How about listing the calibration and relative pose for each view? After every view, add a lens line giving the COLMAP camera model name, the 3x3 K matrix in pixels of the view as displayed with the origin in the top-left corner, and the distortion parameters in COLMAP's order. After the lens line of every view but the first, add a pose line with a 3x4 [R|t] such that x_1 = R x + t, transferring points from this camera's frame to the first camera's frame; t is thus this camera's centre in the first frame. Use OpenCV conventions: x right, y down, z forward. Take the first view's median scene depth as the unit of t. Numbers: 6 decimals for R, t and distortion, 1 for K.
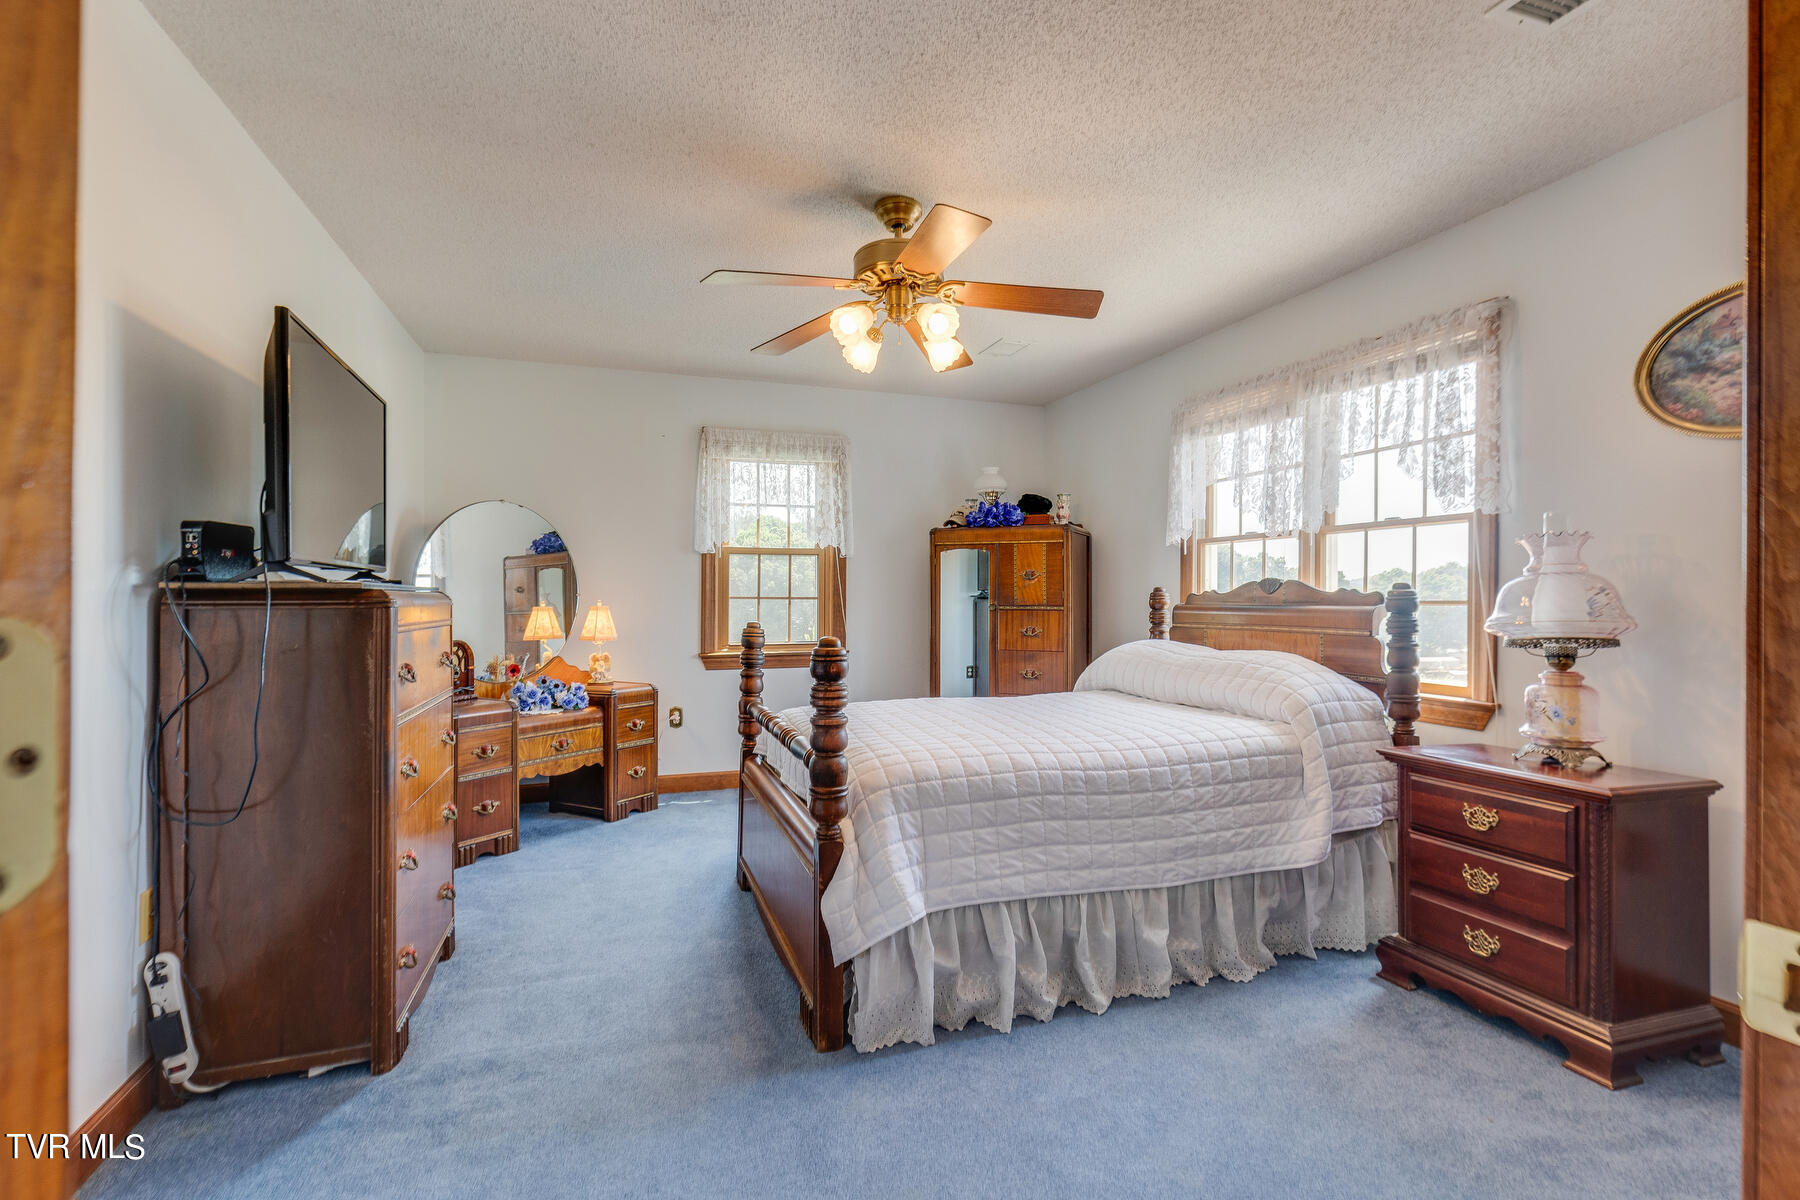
lens RADIAL K [[839.5, 0, 904.0], [0, 839.5, 605.3], [0, 0, 1]] dist [0.005043, -0.000107]
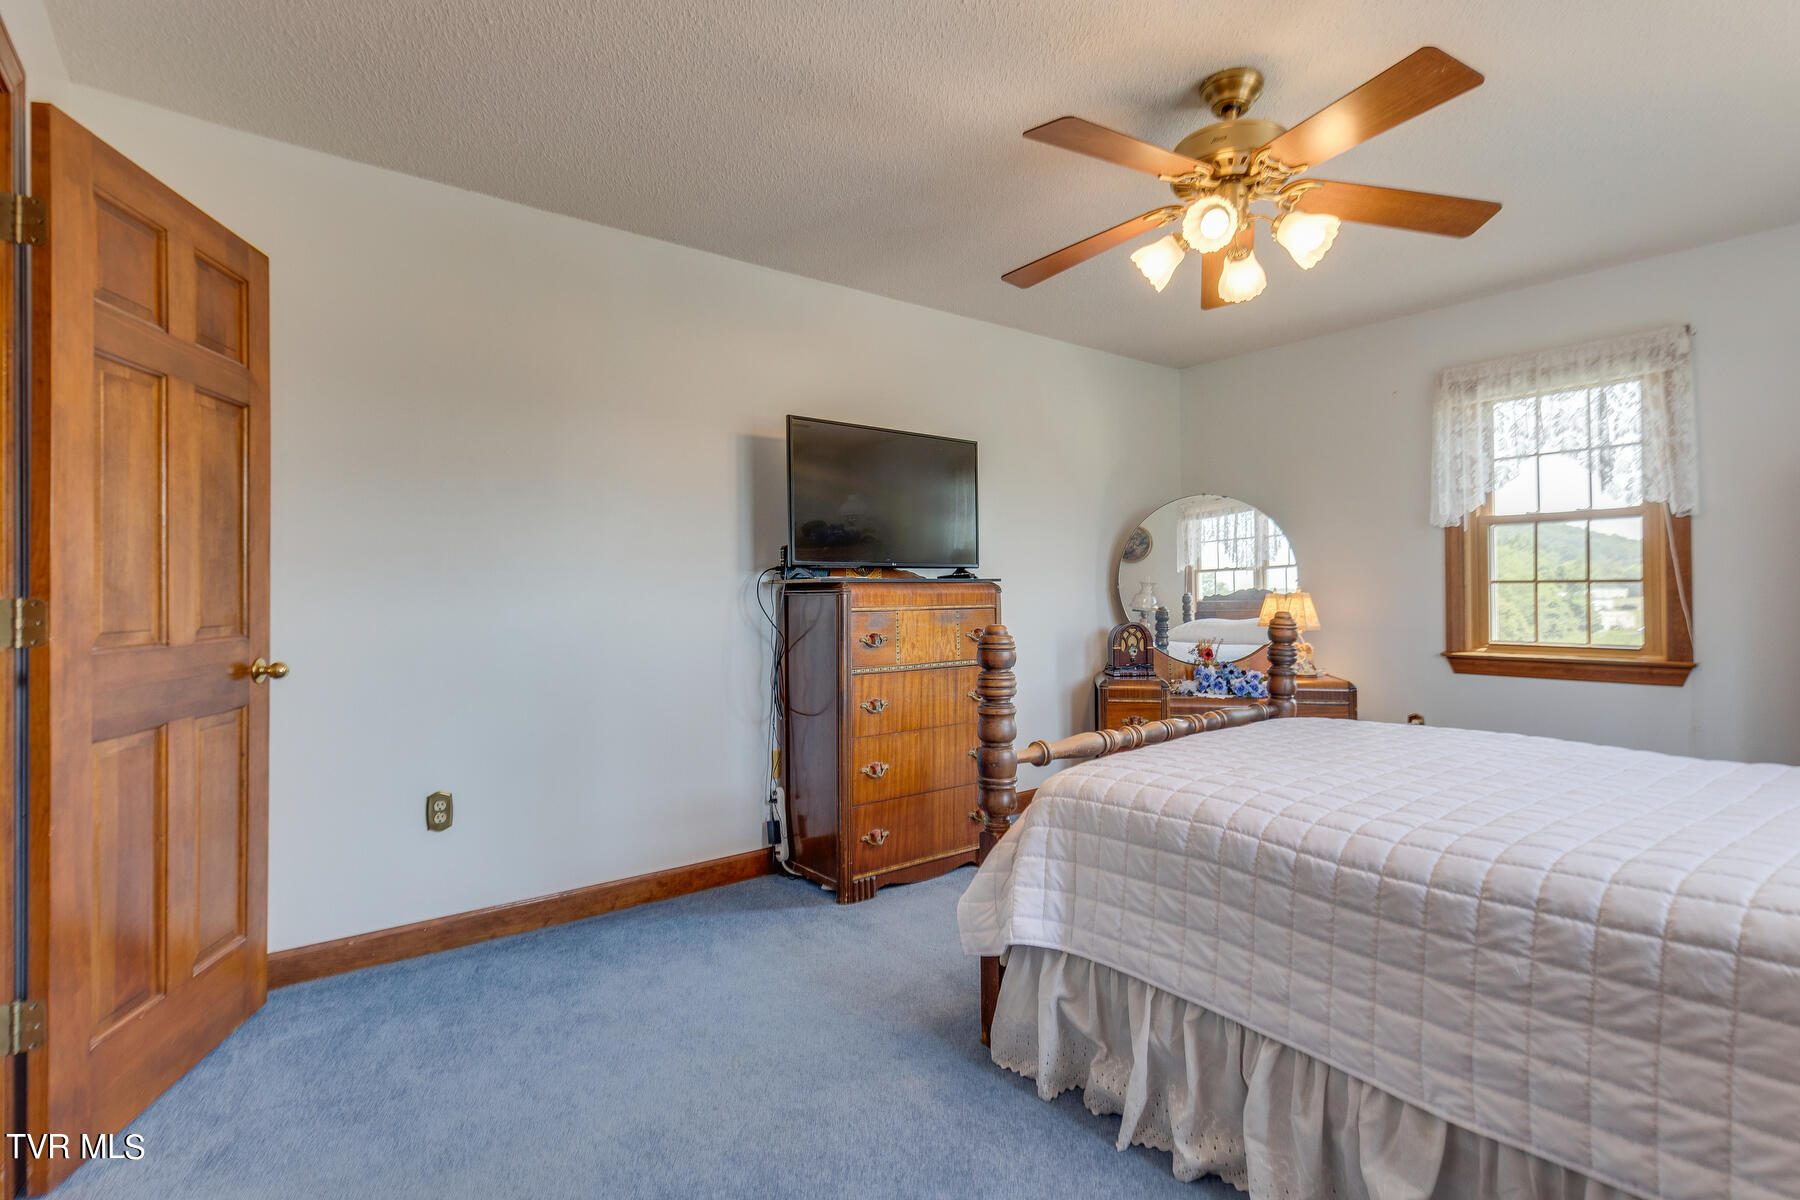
lens RADIAL K [[839.5, 0, 911.3], [0, 839.5, 591.7], [0, 0, 1]] dist [0.005043, -0.000107]
pose [[0.349019, -0.003475, -0.937109, 0.697773], [0.002083, 0.999994, -0.002932, 0.002055], [0.937113, -0.000928, 0.349024, 0.498826]]
